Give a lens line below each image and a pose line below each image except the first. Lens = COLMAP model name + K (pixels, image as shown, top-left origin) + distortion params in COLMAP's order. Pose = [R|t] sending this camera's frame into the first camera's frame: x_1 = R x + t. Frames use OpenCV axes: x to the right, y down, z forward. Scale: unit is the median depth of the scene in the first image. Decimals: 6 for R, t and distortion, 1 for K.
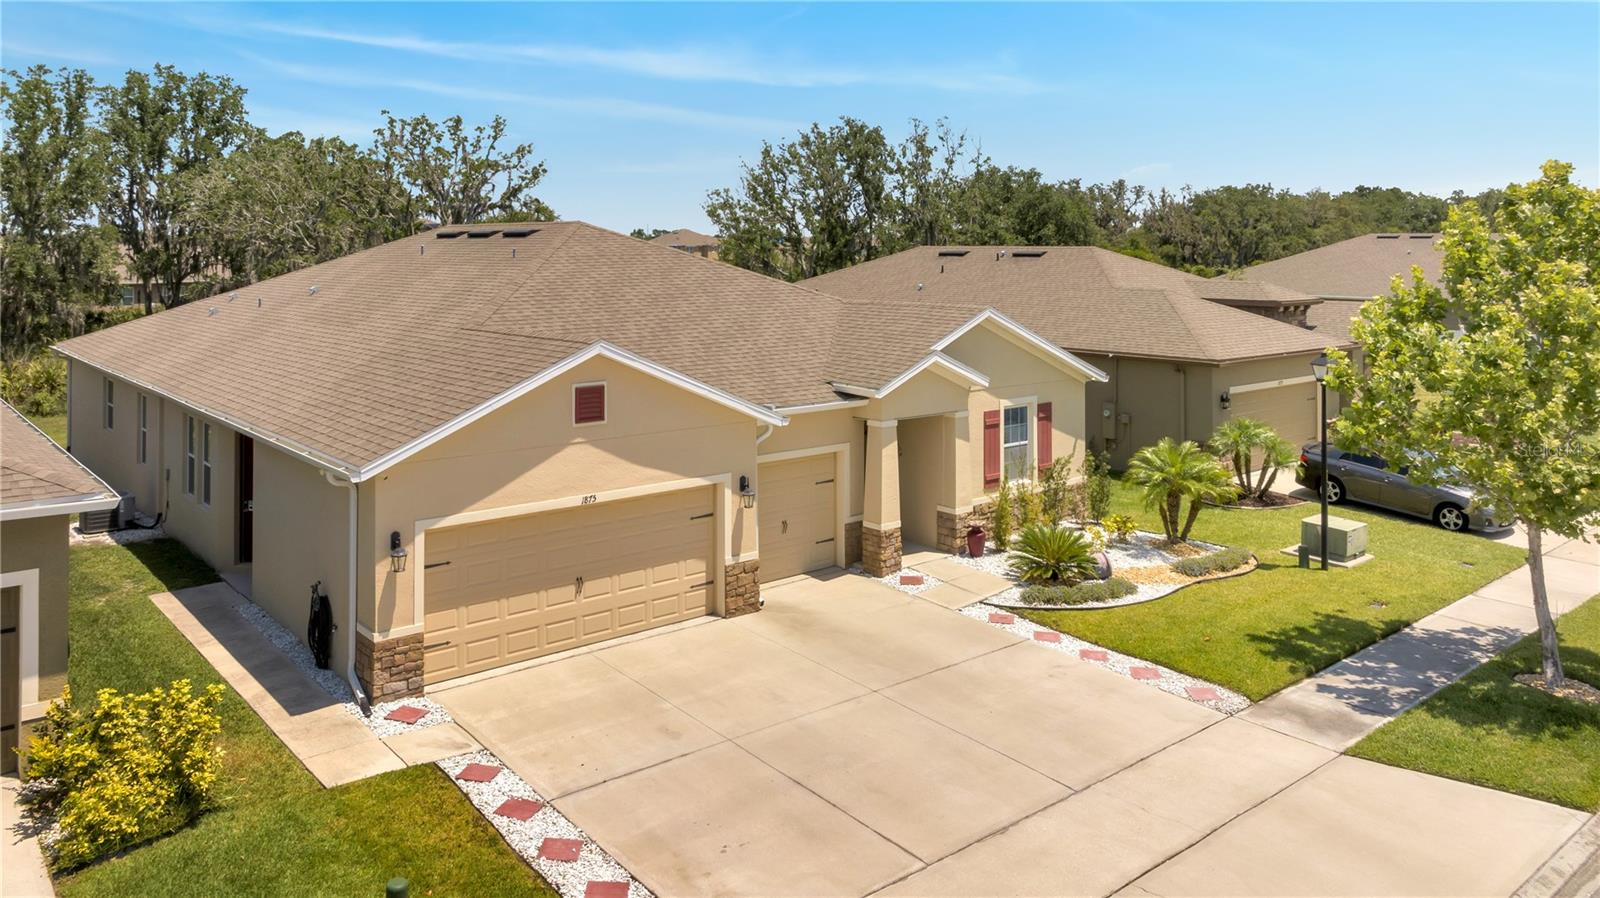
lens RADIAL K [[1167.5, 0, 803.3], [0, 1167.5, 222.1], [0, 0, 1]] dist [0.000106, -0.018387]
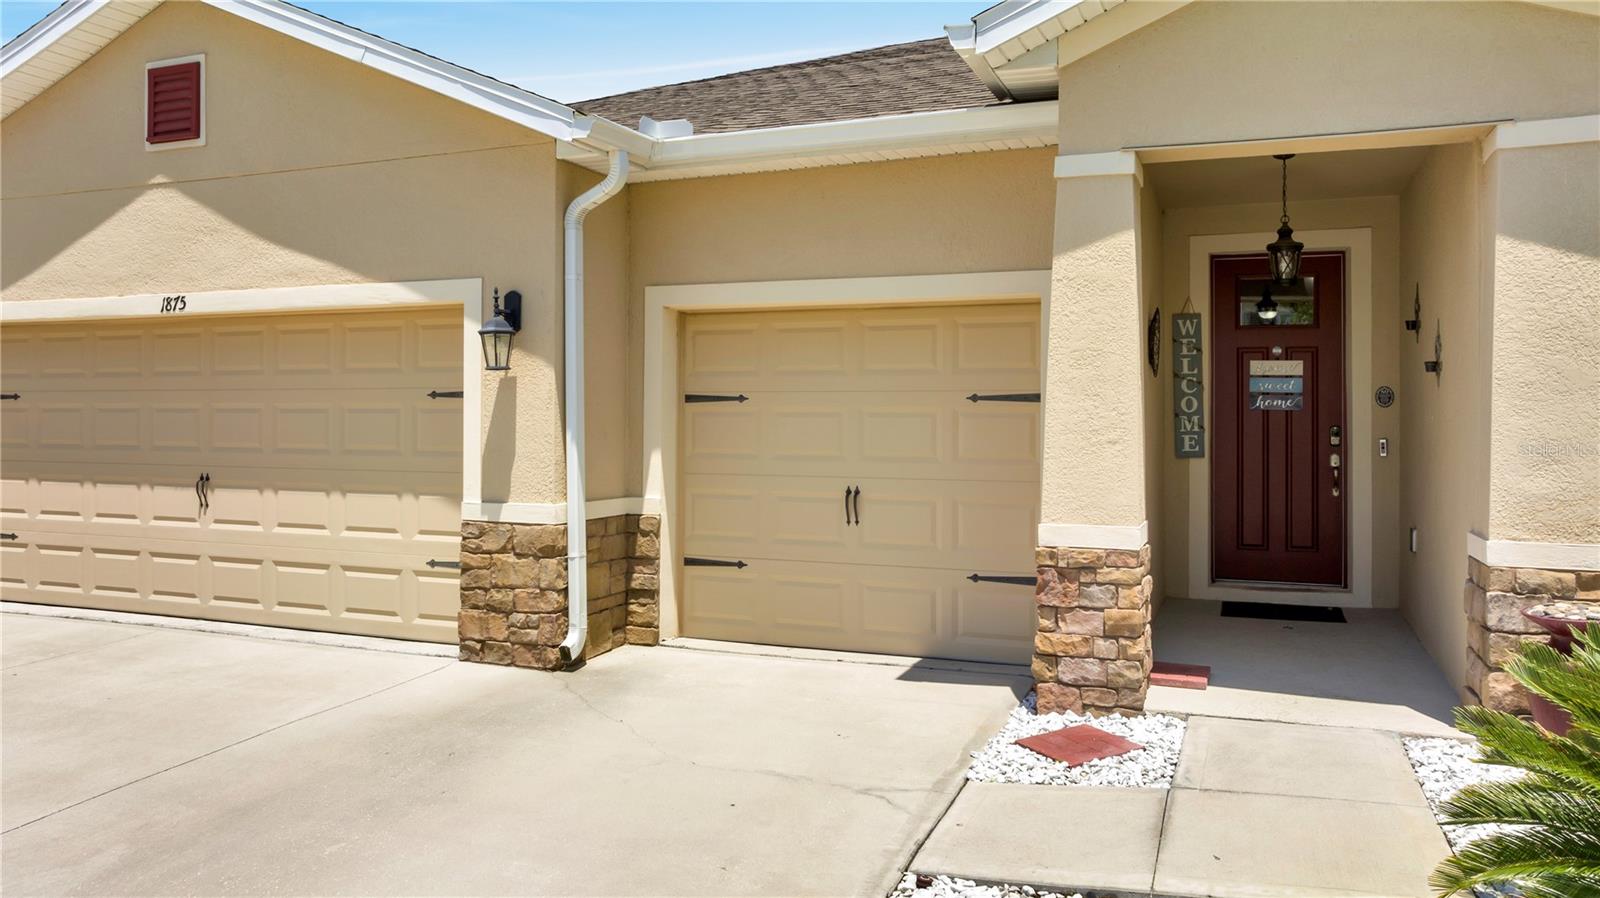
lens RADIAL K [[1137.1, 0, 800.9], [0, 1137.1, 399.6], [0, 0, 1]] dist [-0.046656, 0.047362]
pose [[0.477124, -0.013208, -0.878737, 0.308326], [0.011471, 0.999895, -0.008801, 0.258285], [0.878761, -0.005881, 0.477225, 0.916976]]
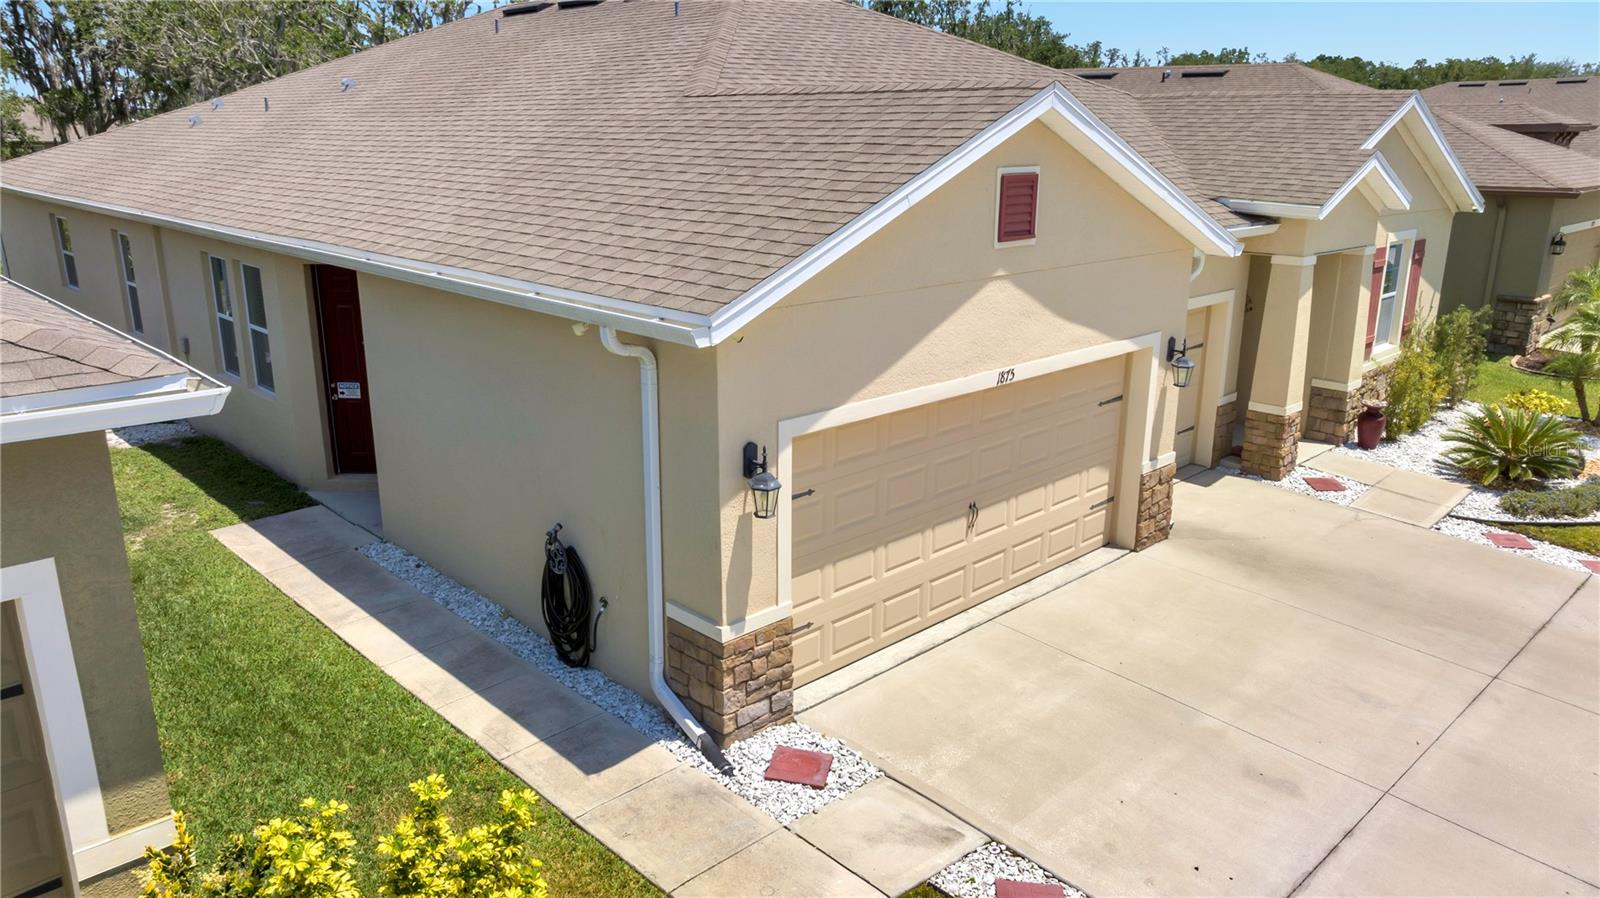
lens RADIAL K [[1120.4, 0, 800.0], [0, 1120.4, 449.0], [0, 0, 1]] dist [-0.033228, 0.040494]
pose [[0.997704, -0.013377, 0.066390, -0.293256], [-0.007054, 0.954442, 0.298313, 0.098805], [-0.067356, -0.298097, 0.952156, 0.431159]]
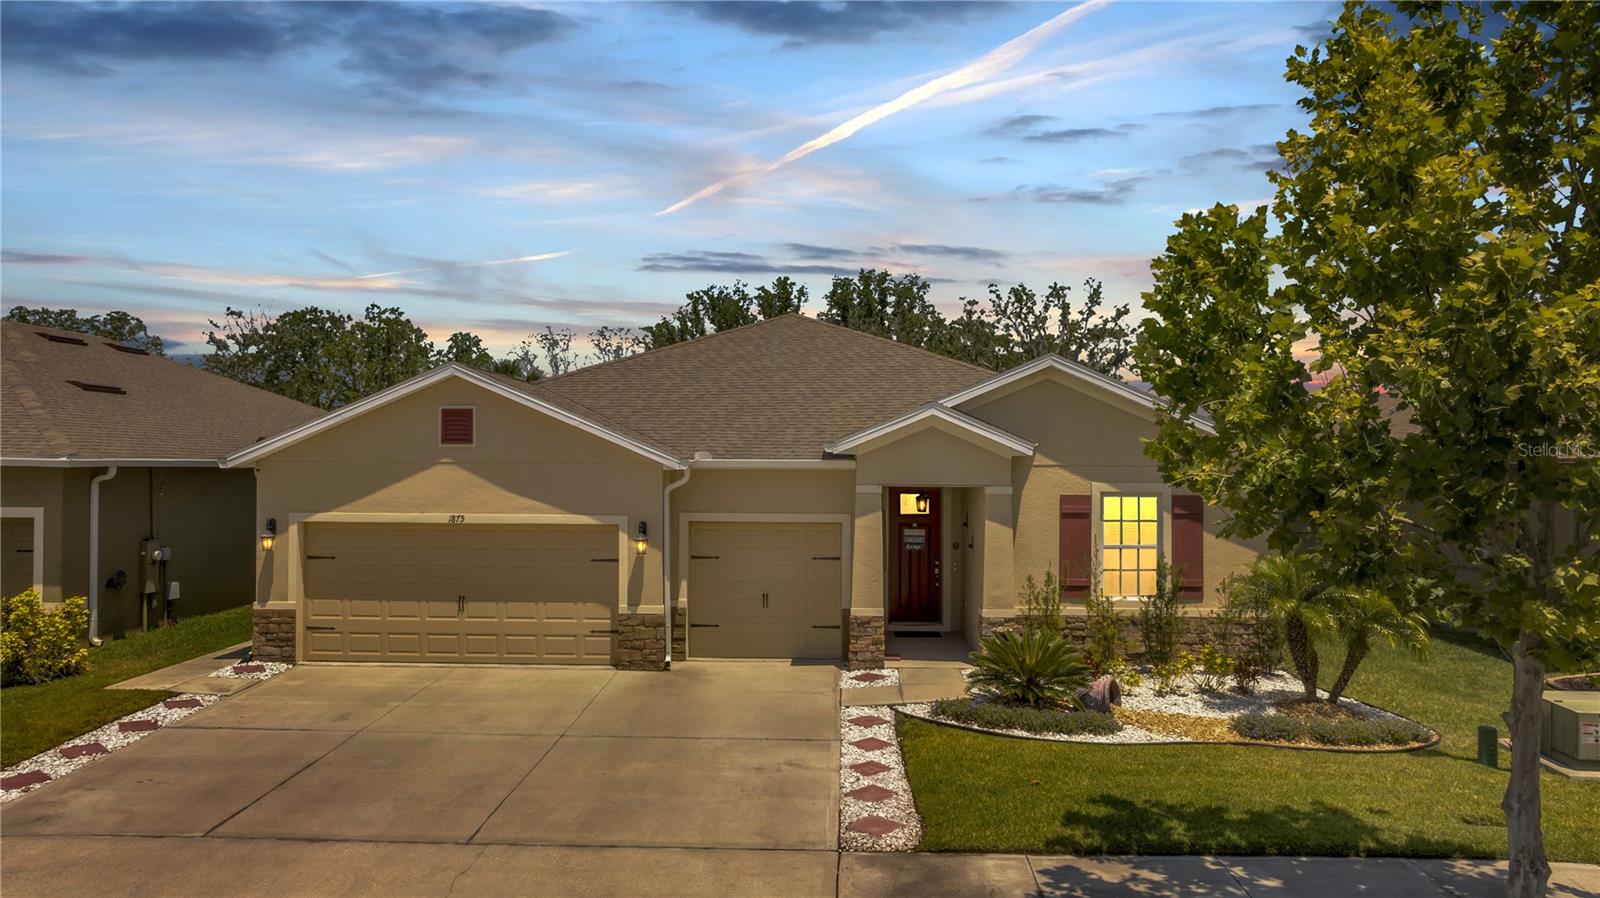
lens RADIAL K [[1132.7, 0, 800.0], [0, 1132.7, 449.0], [0, 0, 1]] dist [-0.026467, 0.001801]
pose [[0.742390, -0.003948, -0.669956, 0.646783], [0.007242, 0.999971, 0.002133, 0.160650], [0.669928, -0.006436, 0.742398, 0.422509]]
